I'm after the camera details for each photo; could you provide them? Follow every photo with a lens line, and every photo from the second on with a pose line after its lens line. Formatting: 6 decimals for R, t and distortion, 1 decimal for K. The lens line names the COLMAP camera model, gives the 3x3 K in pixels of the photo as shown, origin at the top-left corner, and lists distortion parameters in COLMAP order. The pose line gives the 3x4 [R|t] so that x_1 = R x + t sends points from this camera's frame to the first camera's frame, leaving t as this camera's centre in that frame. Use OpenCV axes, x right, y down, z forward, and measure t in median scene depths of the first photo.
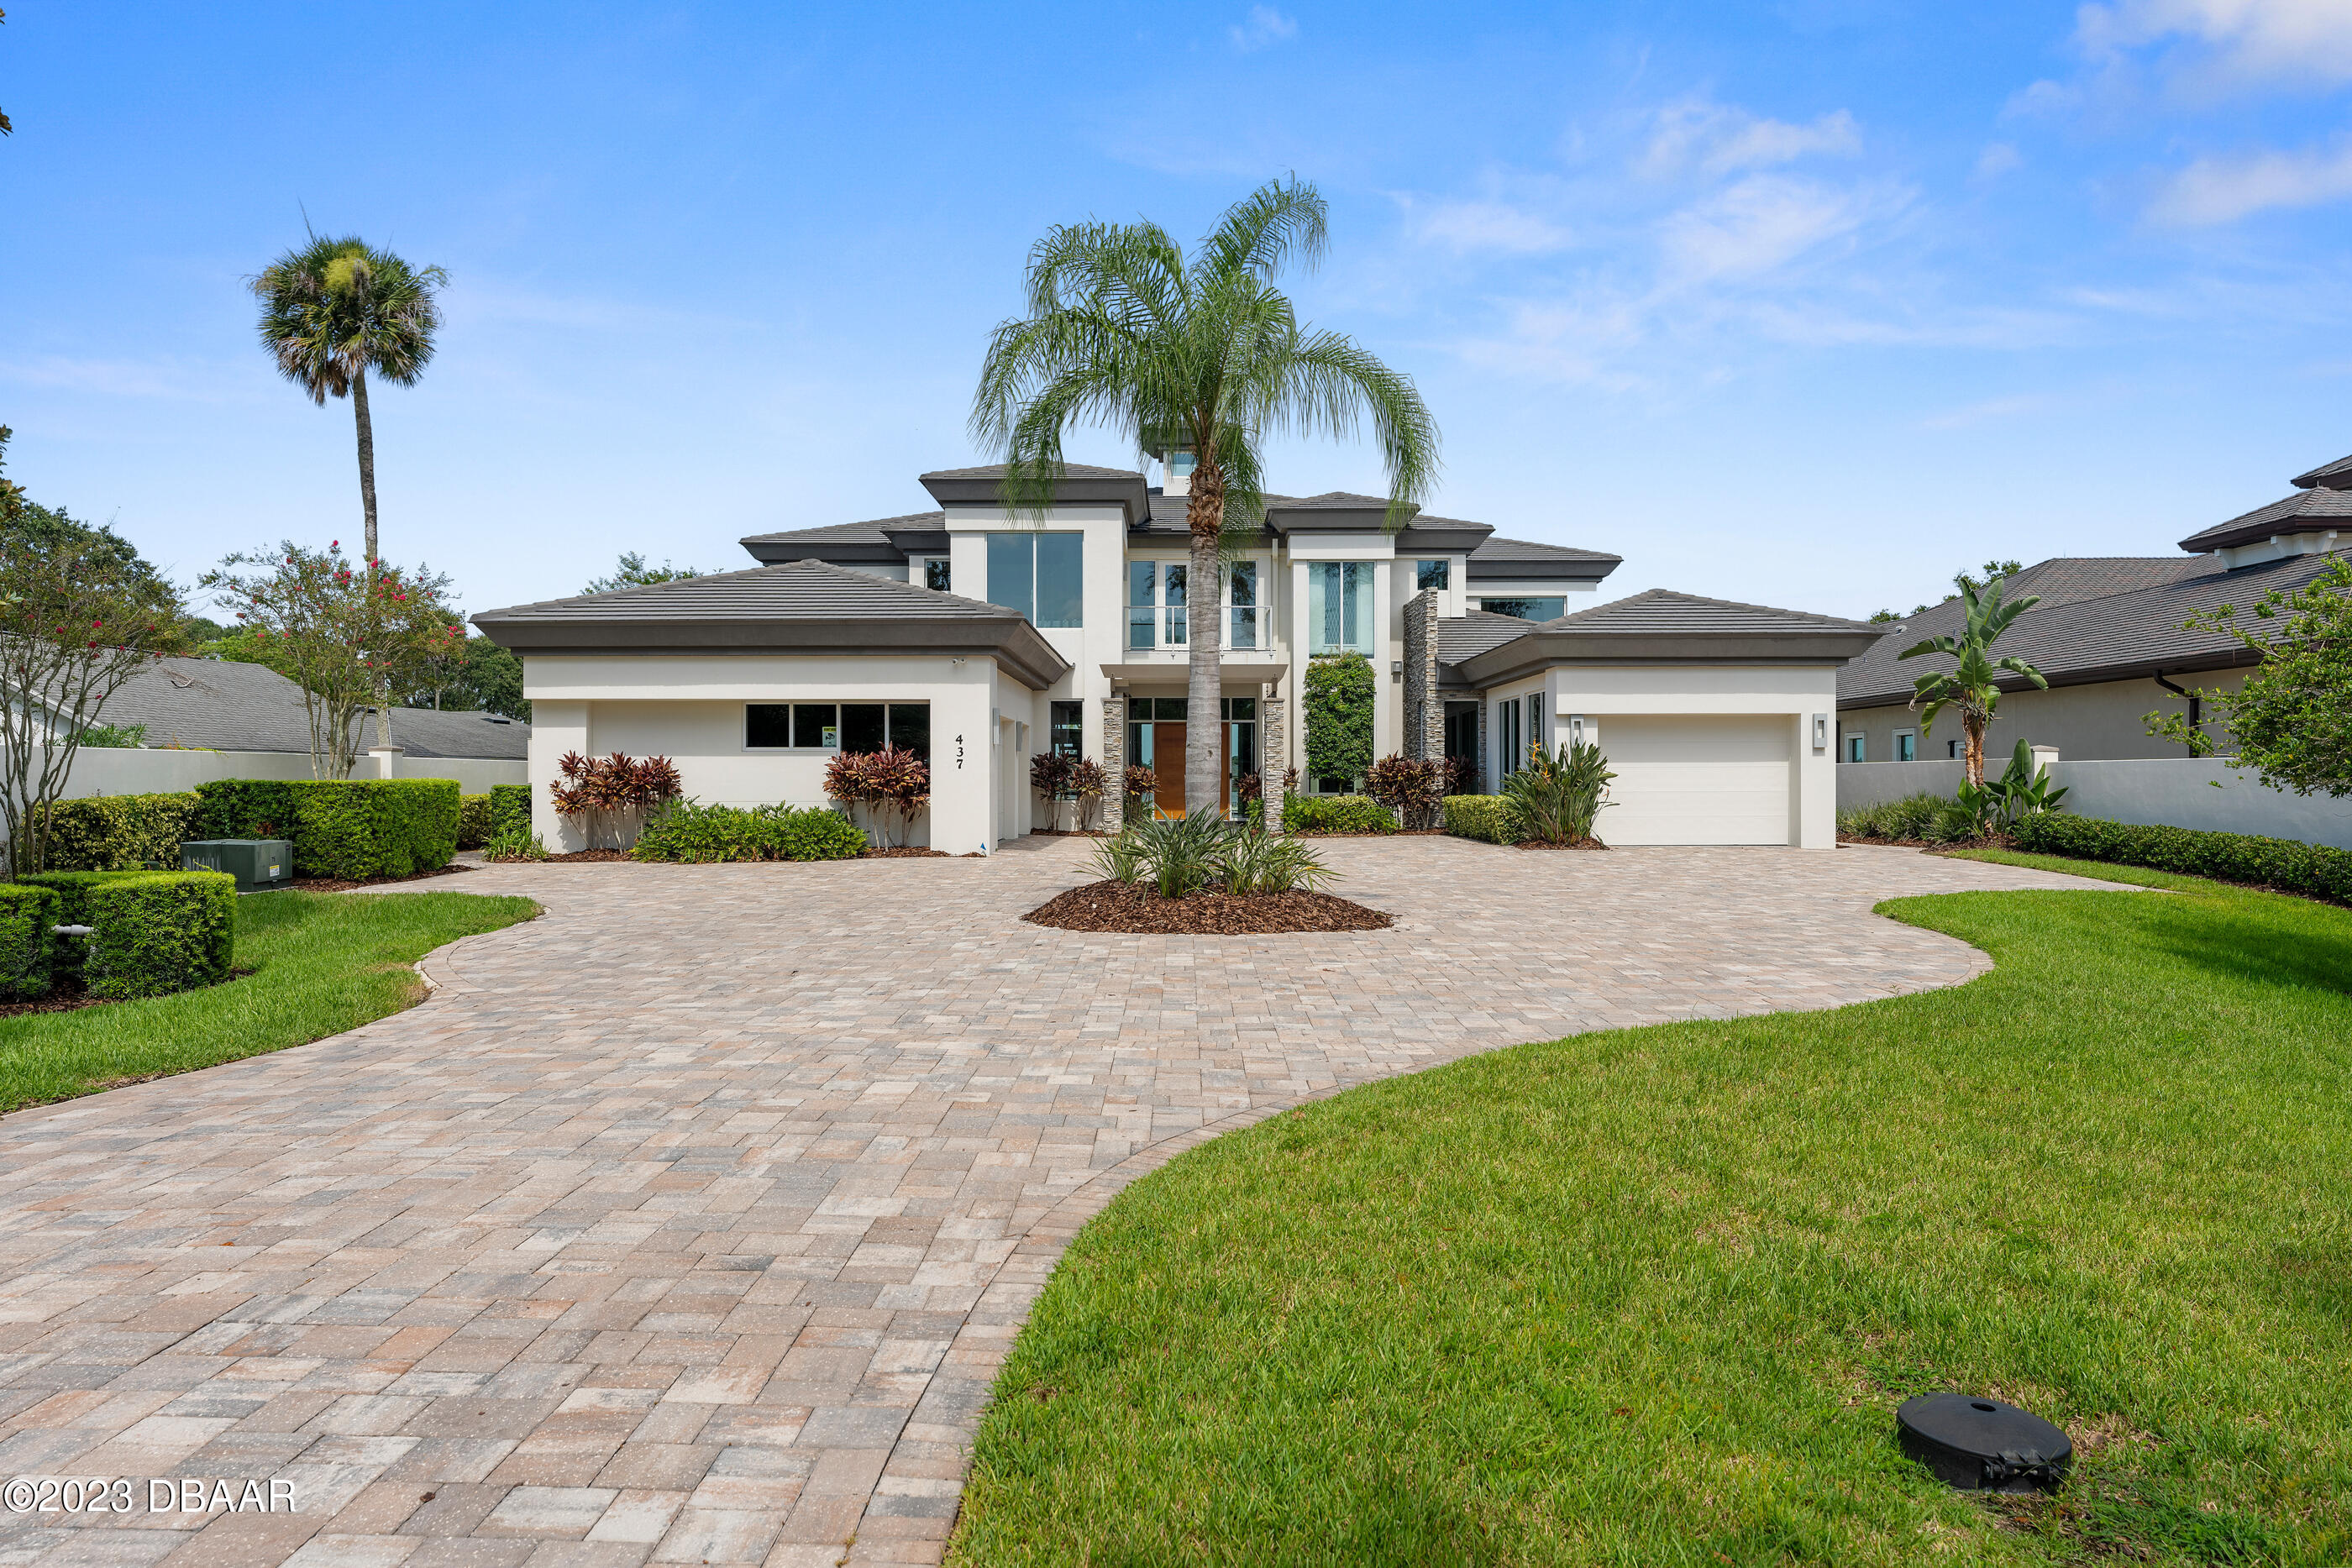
lens RADIAL K [[1590.5, 0, 1170.5], [0, 1590.5, 788.8], [0, 0, 1]] dist [0.003454, -0.093622]
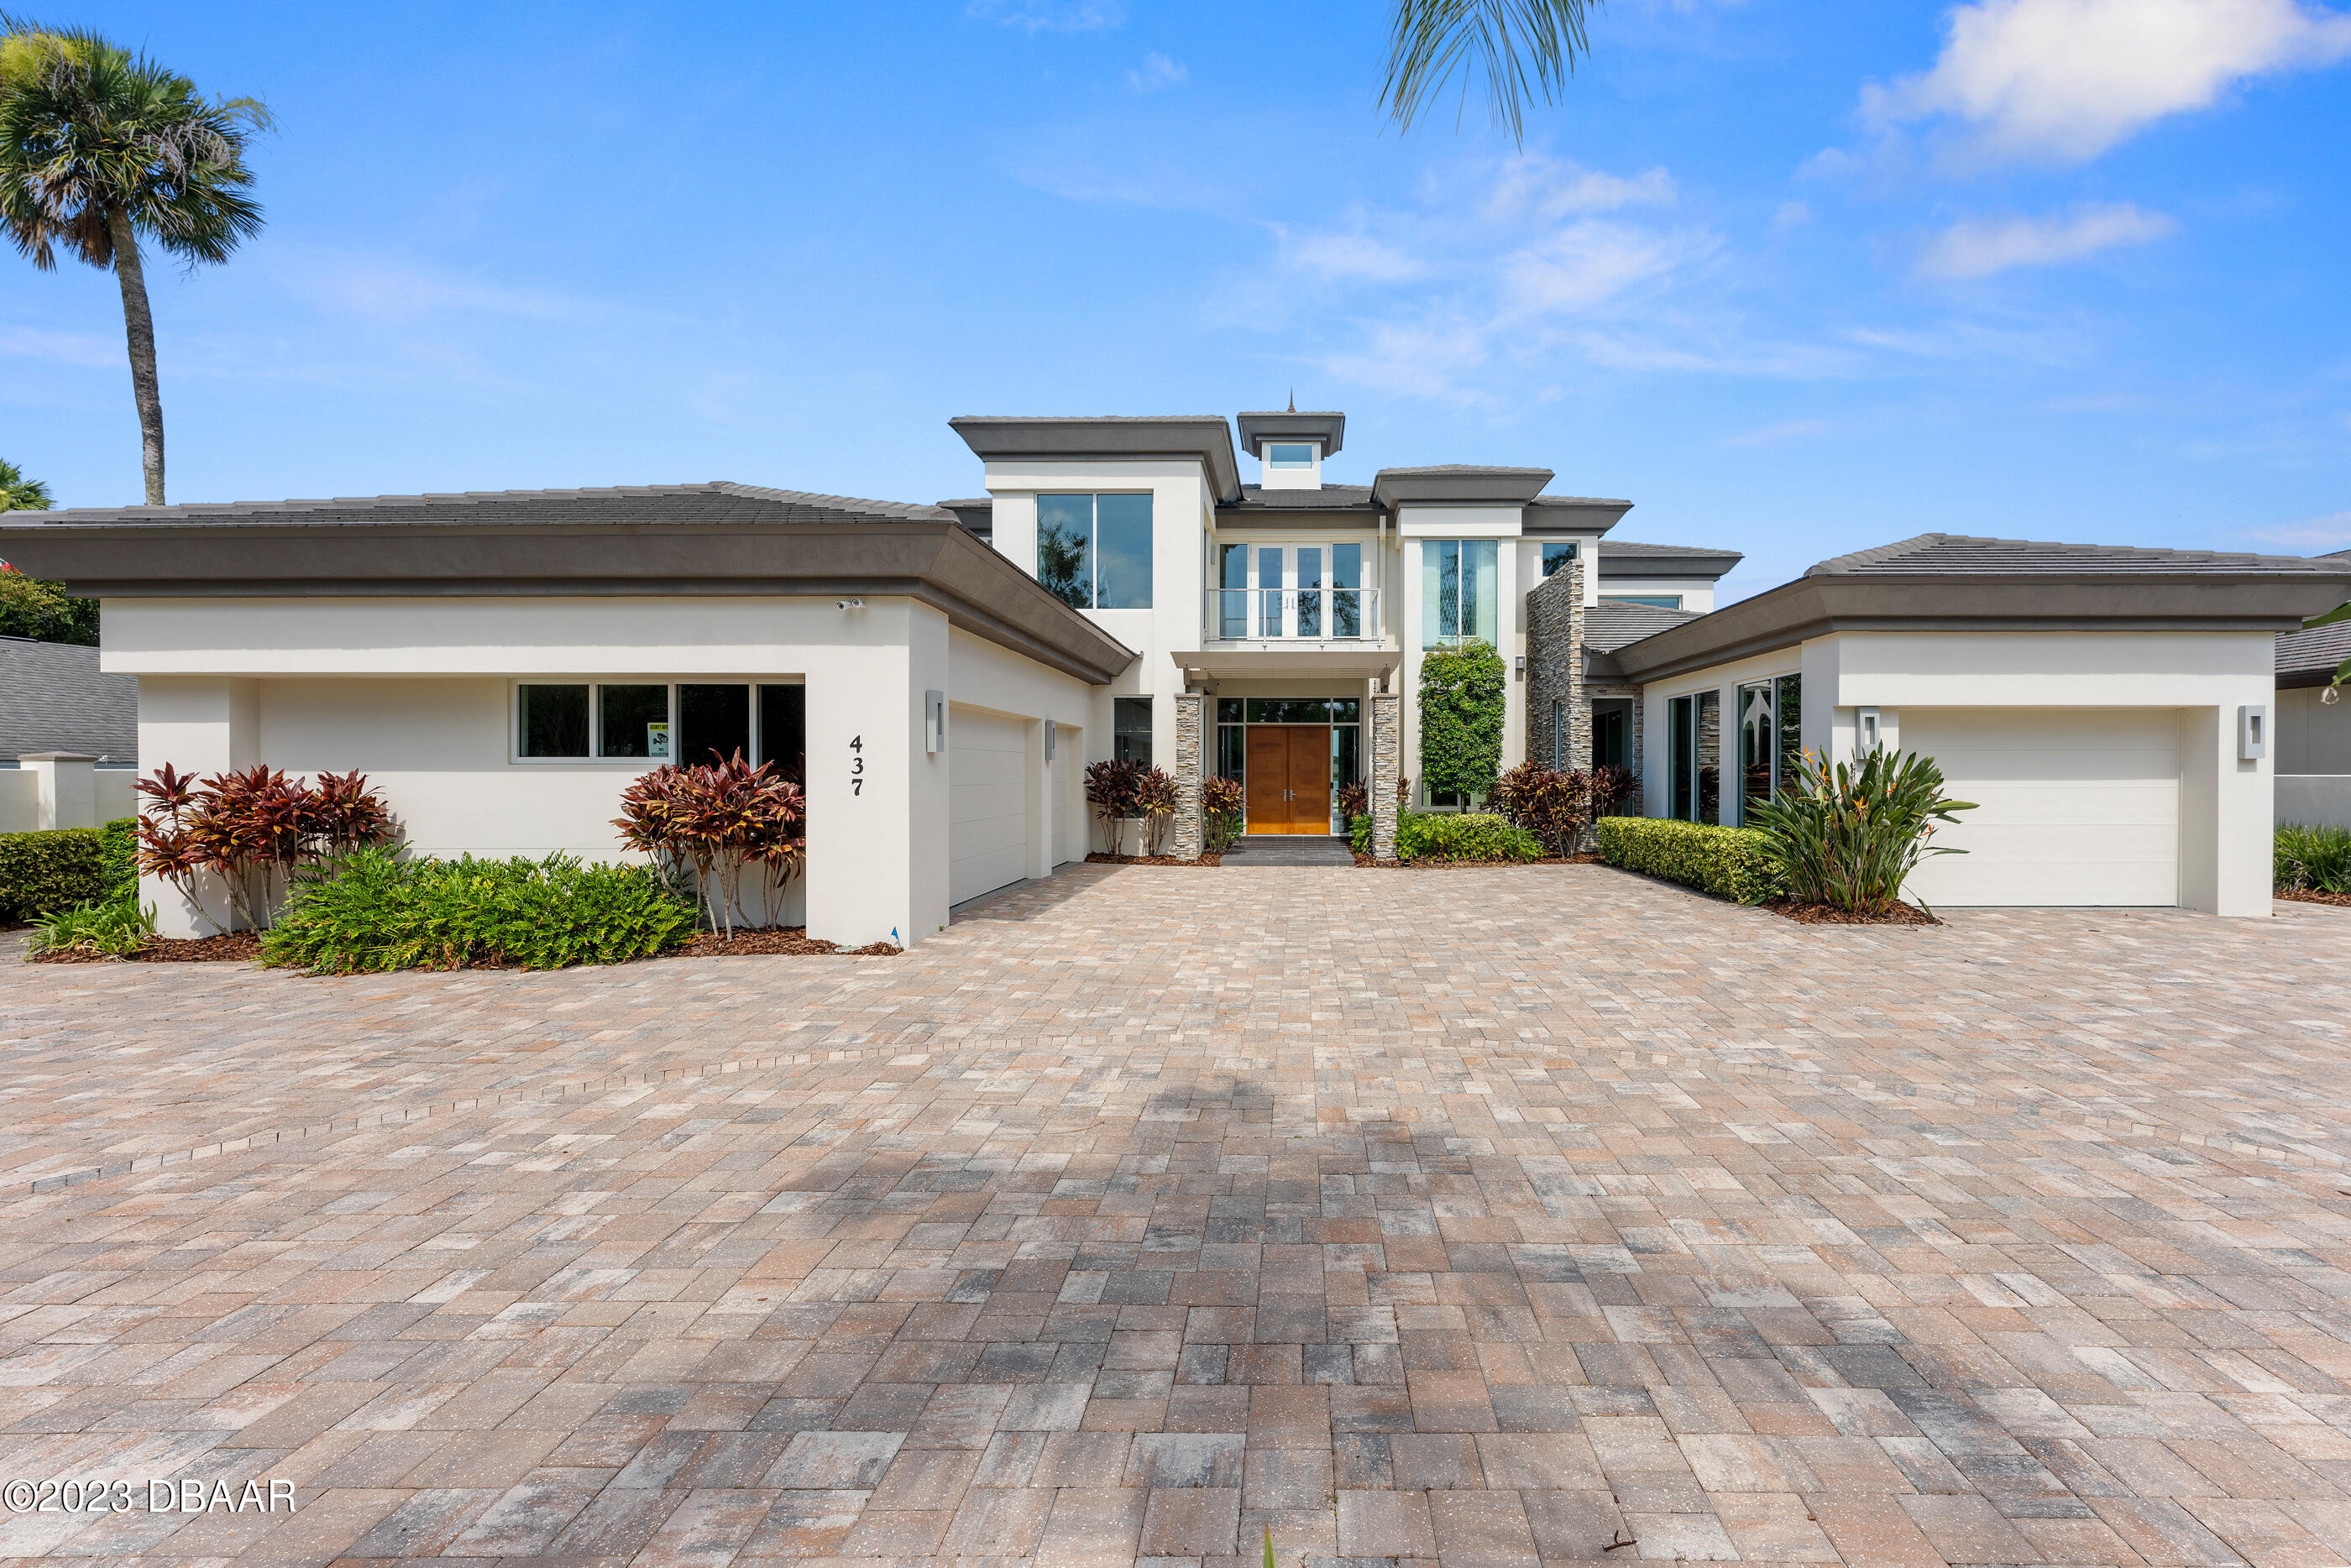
lens RADIAL K [[1050.3, 0, 1286.6], [0, 1050.3, 784.4], [0, 0, 1]] dist [-0.003331, -0.000143]
pose [[0.999991, 0.001219, -0.003955, 0.017125], [-0.001192, 0.999975, 0.006936, -0.014771], [0.003963, -0.006932, 0.999968, 0.475483]]
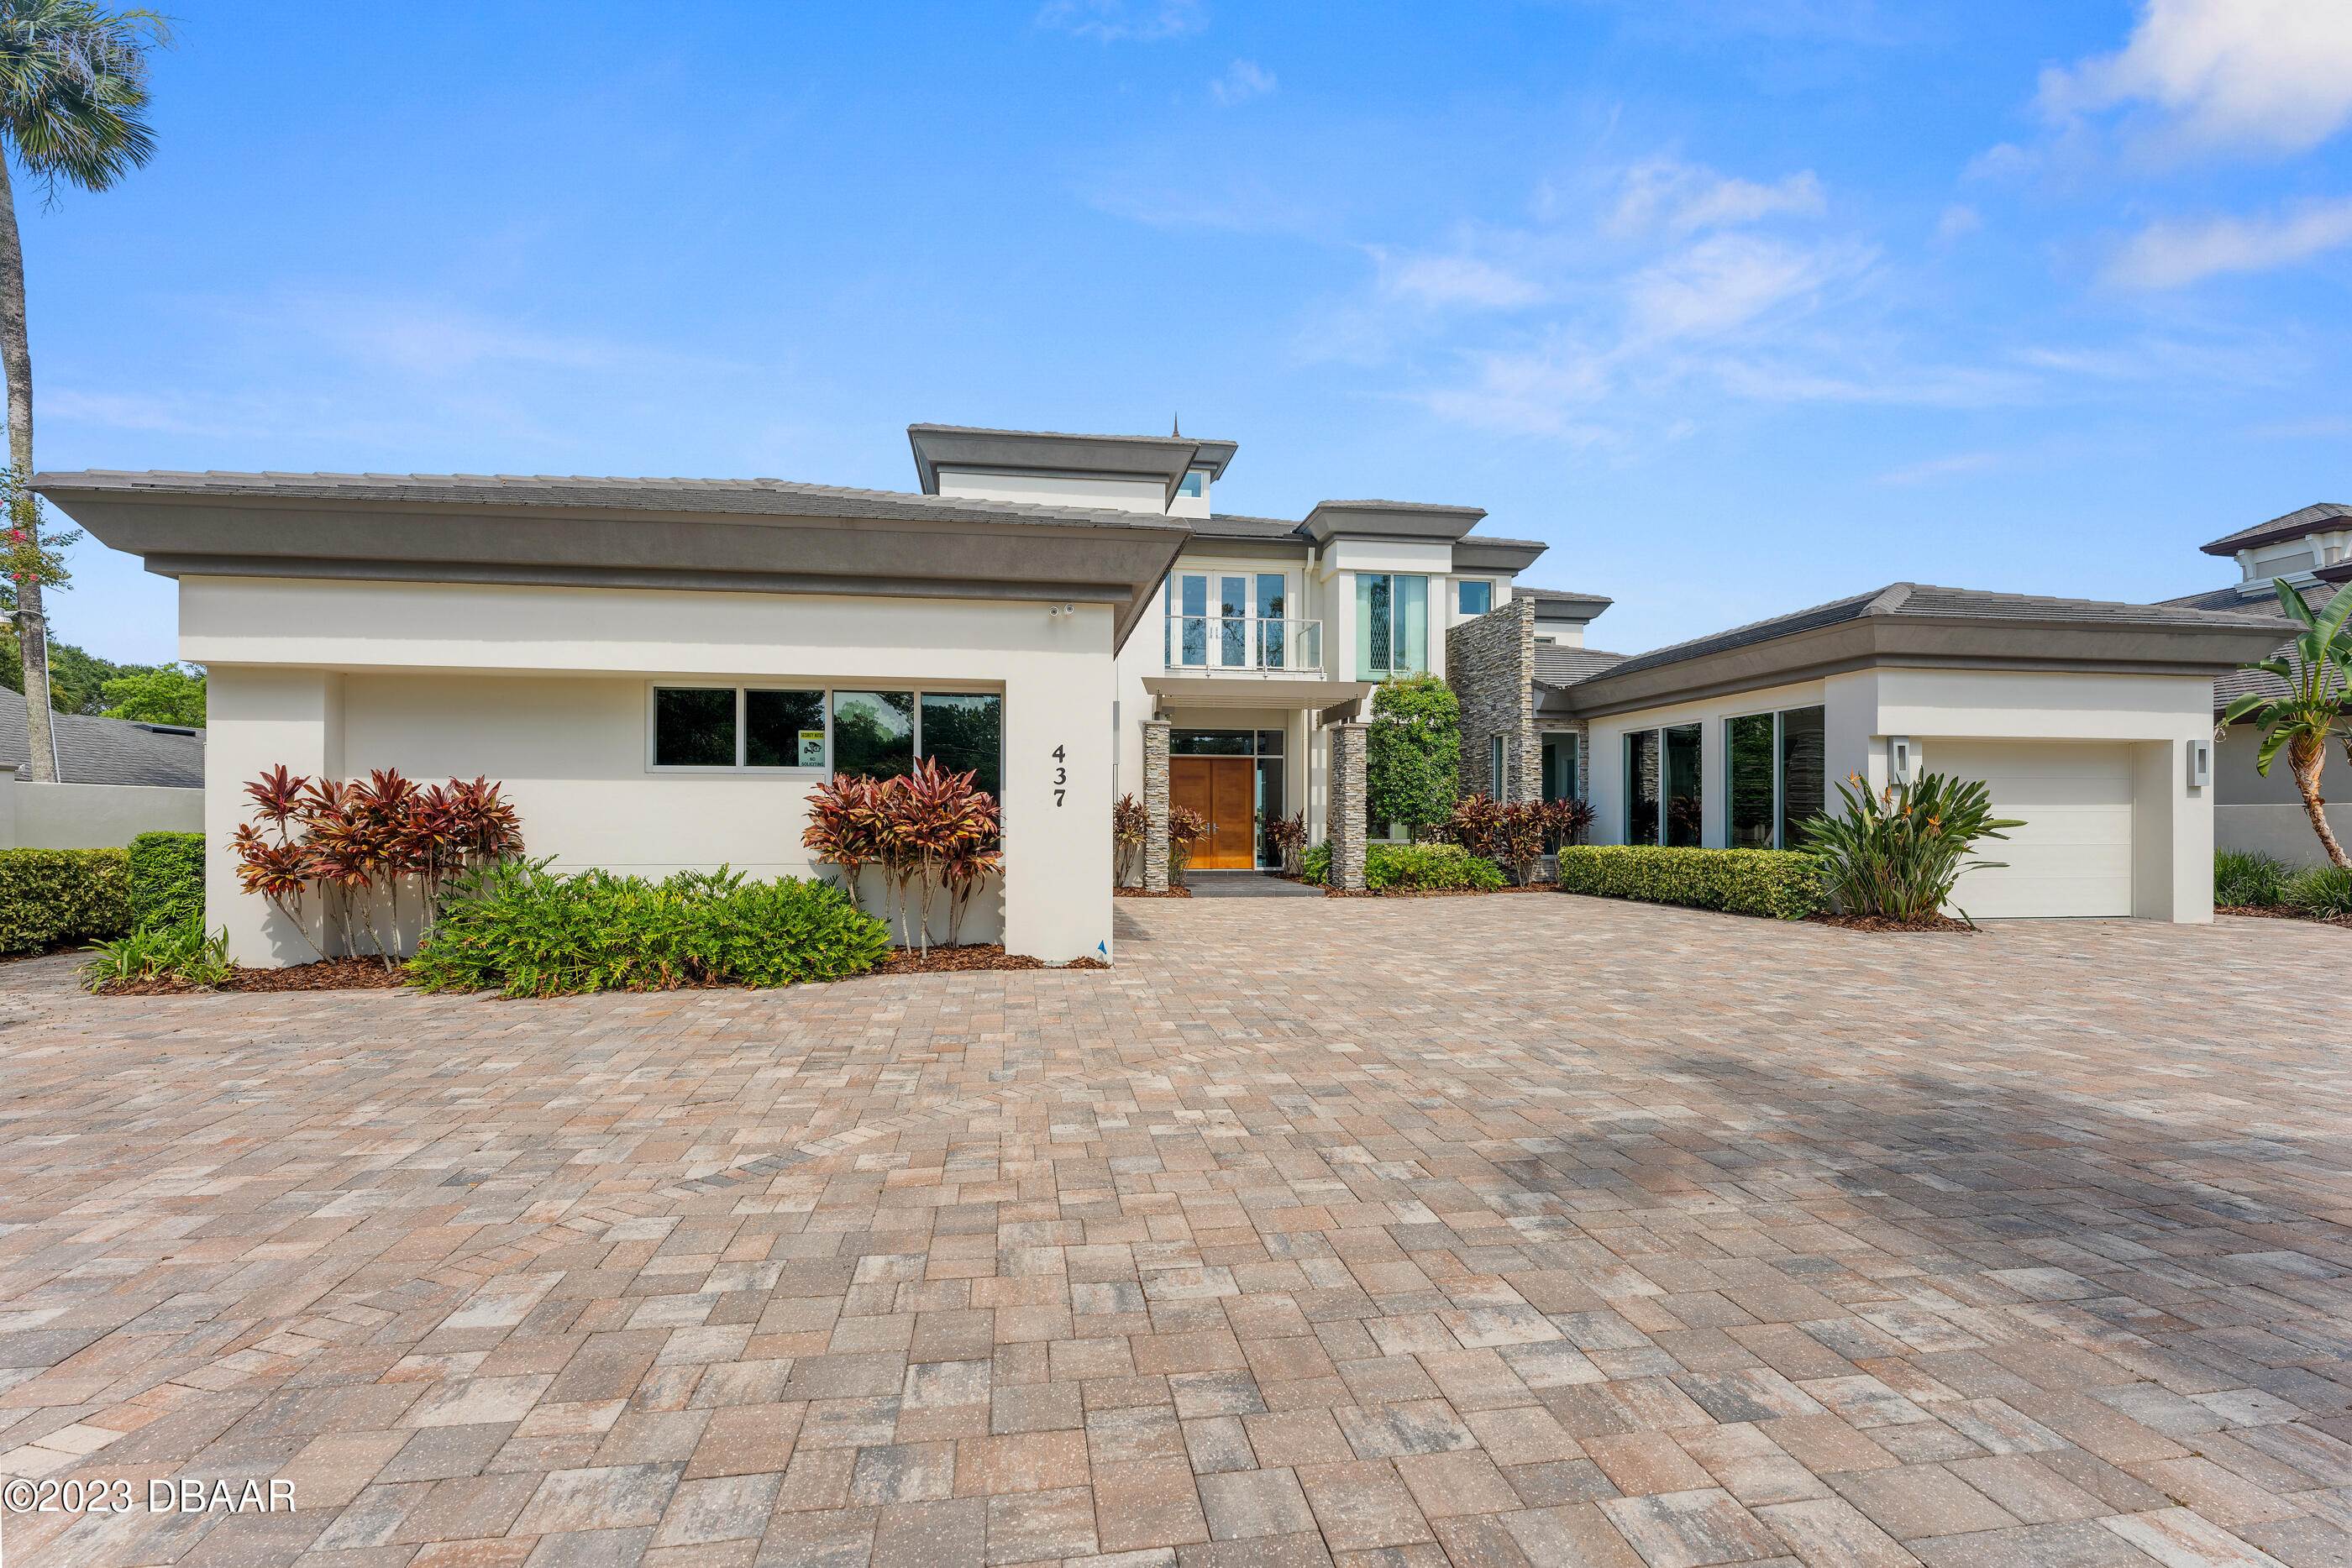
lens RADIAL K [[1110.2, 0, 1170.1], [0, 1110.2, 815.9], [0, 0, 1]] dist [-0.002657, 0.000271]
pose [[0.988691, 0.004987, 0.149885, -0.115993], [-0.003629, 0.999950, -0.009336, -0.004452], [-0.149924, 0.008686, 0.988659, 0.465287]]
